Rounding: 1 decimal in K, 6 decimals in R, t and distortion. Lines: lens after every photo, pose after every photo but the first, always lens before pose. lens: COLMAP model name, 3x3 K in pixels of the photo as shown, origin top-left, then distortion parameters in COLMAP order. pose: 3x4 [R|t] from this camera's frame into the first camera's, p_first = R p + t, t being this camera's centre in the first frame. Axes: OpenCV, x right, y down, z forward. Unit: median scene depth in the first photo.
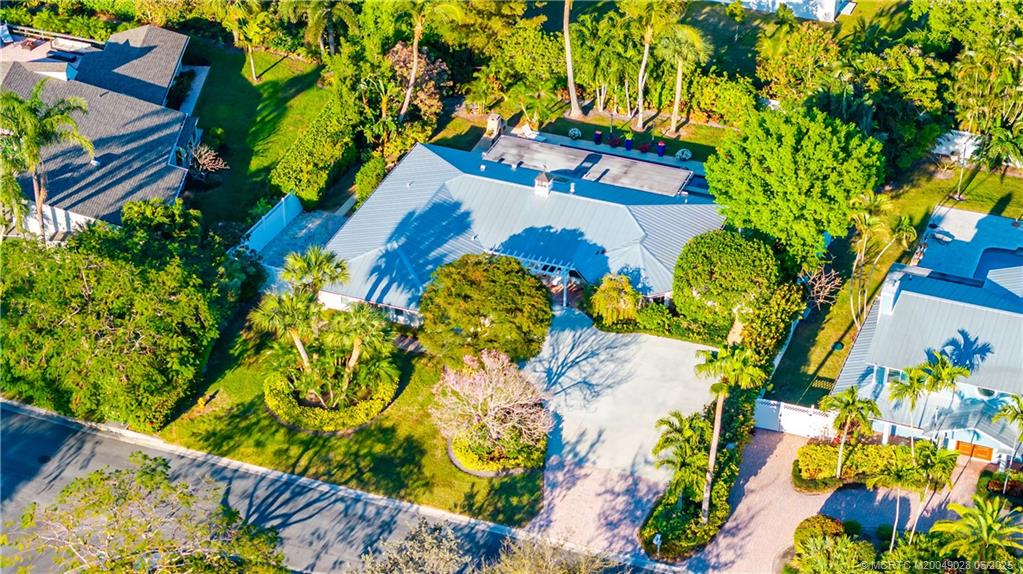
lens RADIAL K [[2102.3, 0, 511.5], [0, 2102.3, 287.0], [0, 0, 1]] dist [-0.058028, -0.240660]
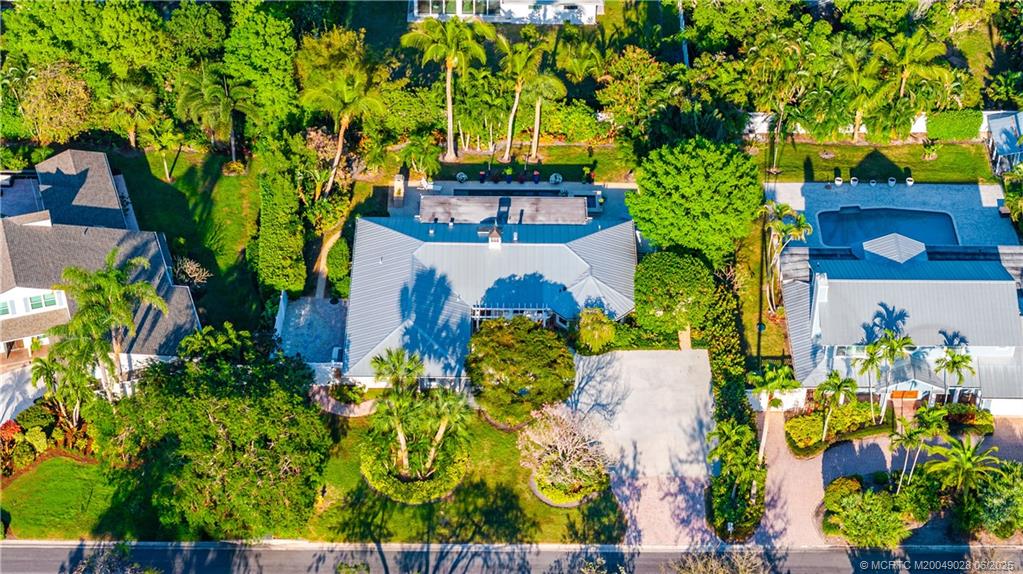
lens RADIAL K [[2102.3, 0, 511.5], [0, 2102.3, 287.0], [0, 0, 1]] dist [-0.058028, -0.240660]
pose [[0.930750, -0.202694, 0.304335, -0.354810], [0.175009, 0.977715, 0.115949, -0.164723], [-0.321056, -0.054658, 0.945482, -0.118805]]
